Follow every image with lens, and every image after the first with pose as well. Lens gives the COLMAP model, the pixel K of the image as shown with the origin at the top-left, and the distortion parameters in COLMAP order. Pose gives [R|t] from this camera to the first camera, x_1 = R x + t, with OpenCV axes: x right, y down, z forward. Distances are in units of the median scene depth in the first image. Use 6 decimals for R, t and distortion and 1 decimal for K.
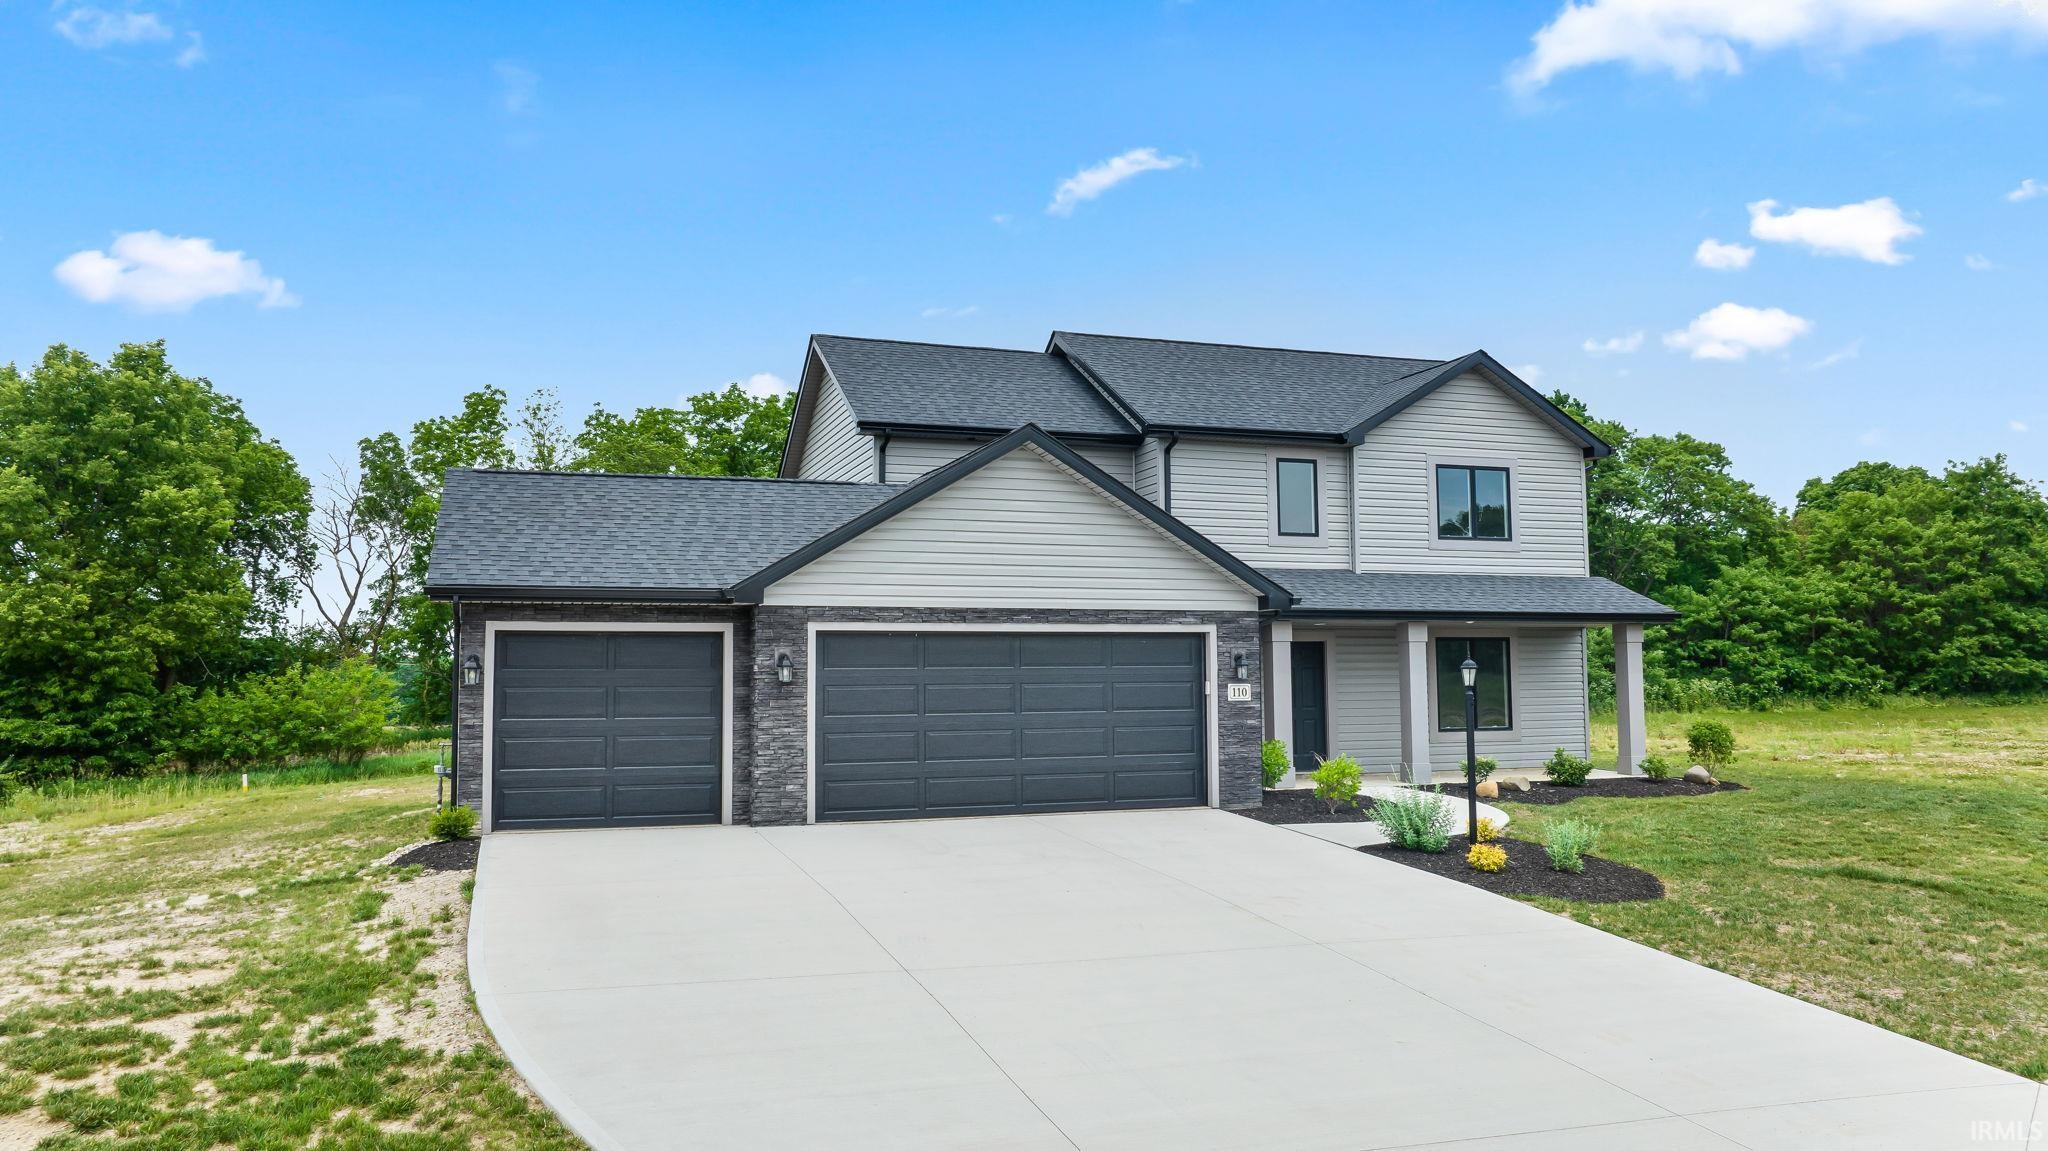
lens RADIAL K [[1451.2, 0, 1013.8], [0, 1451.2, 578.6], [0, 0, 1]] dist [-0.027611, 0.019422]
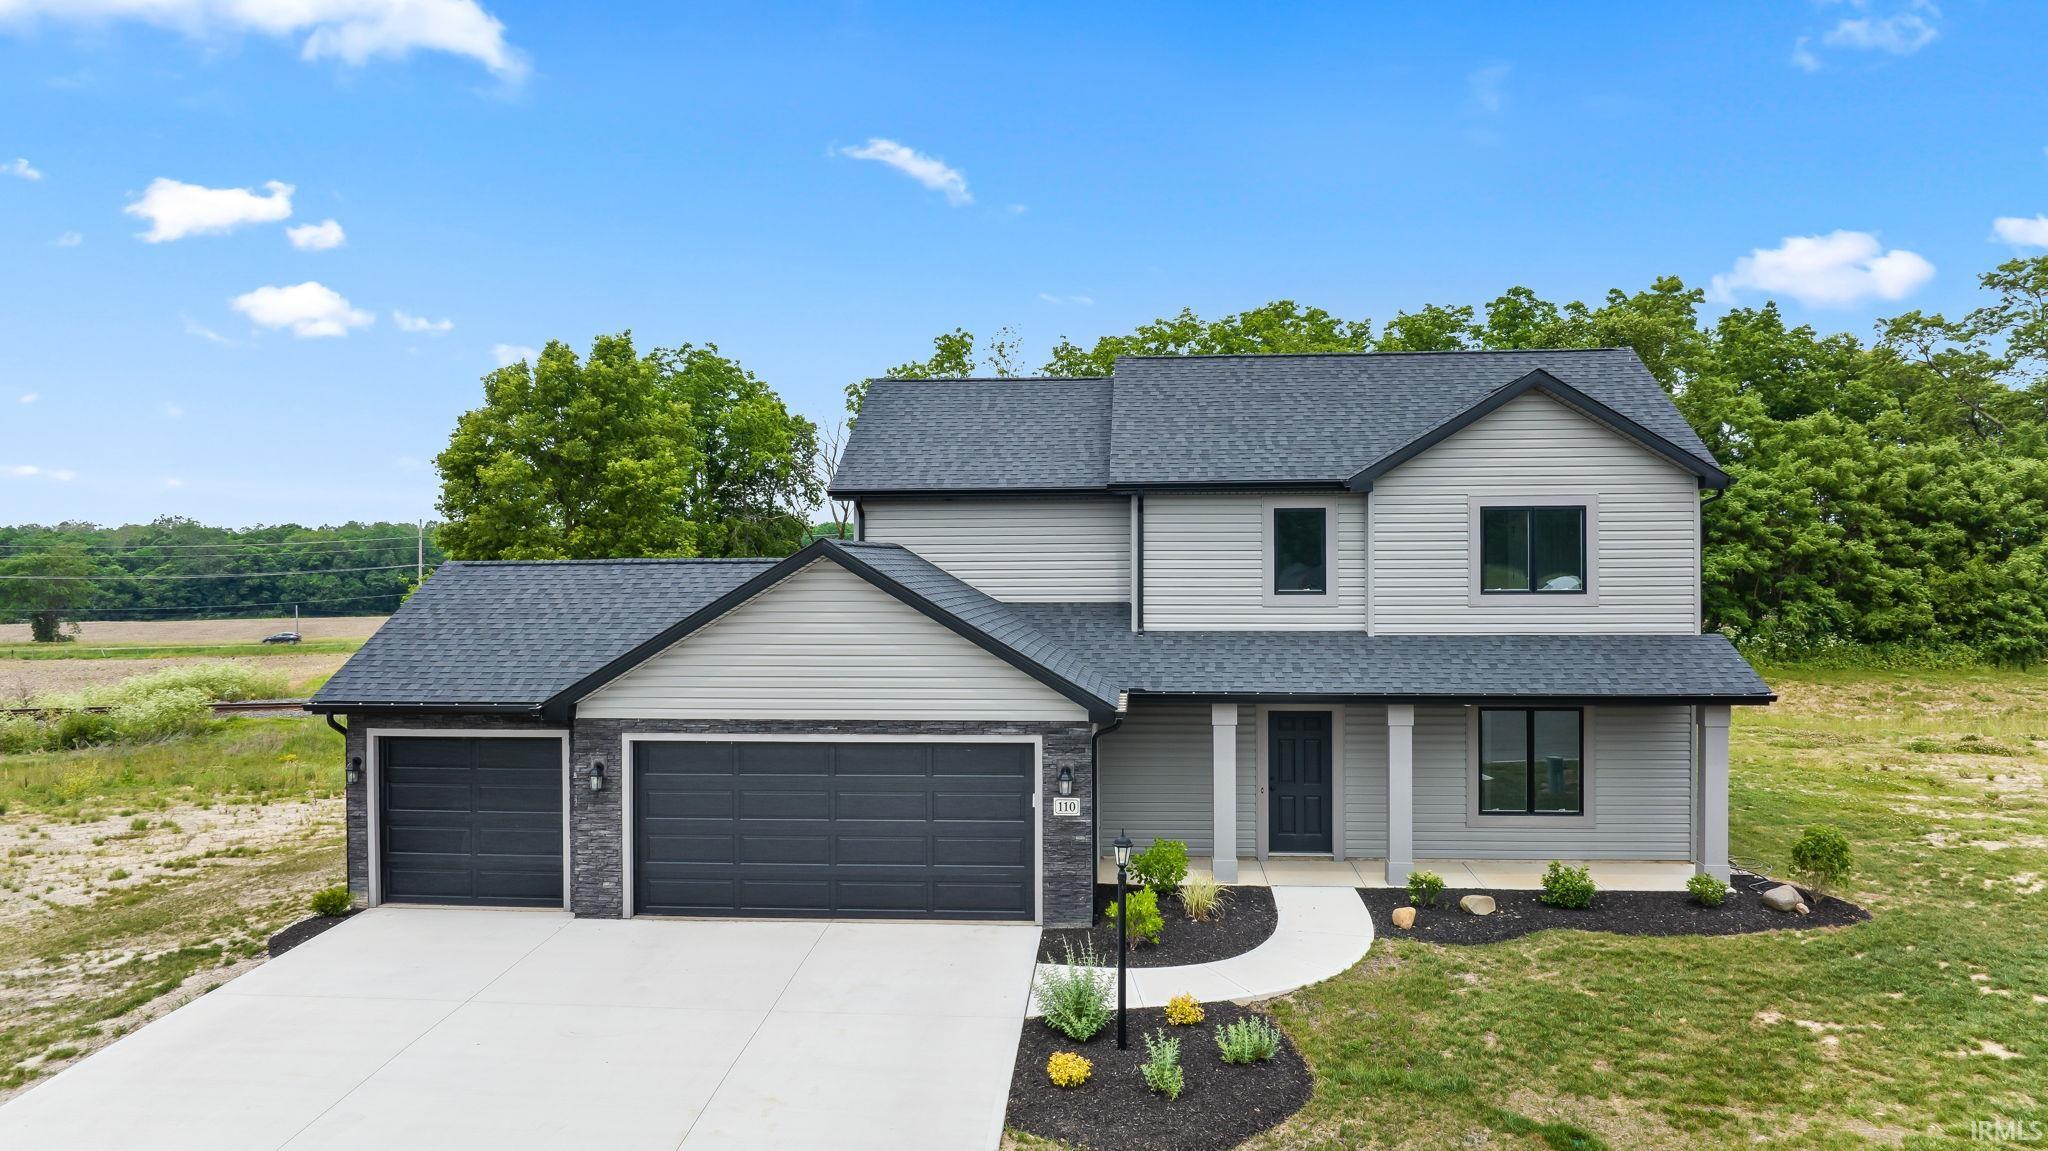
lens RADIAL K [[1451.2, 0, 1014.3], [0, 1451.2, 582.5], [0, 0, 1]] dist [-0.027611, 0.019422]
pose [[0.915923, 0.007506, -0.401283, 0.504187], [0.026516, 0.996509, 0.079162, -0.143999], [0.400477, -0.083147, 0.912527, 0.132212]]
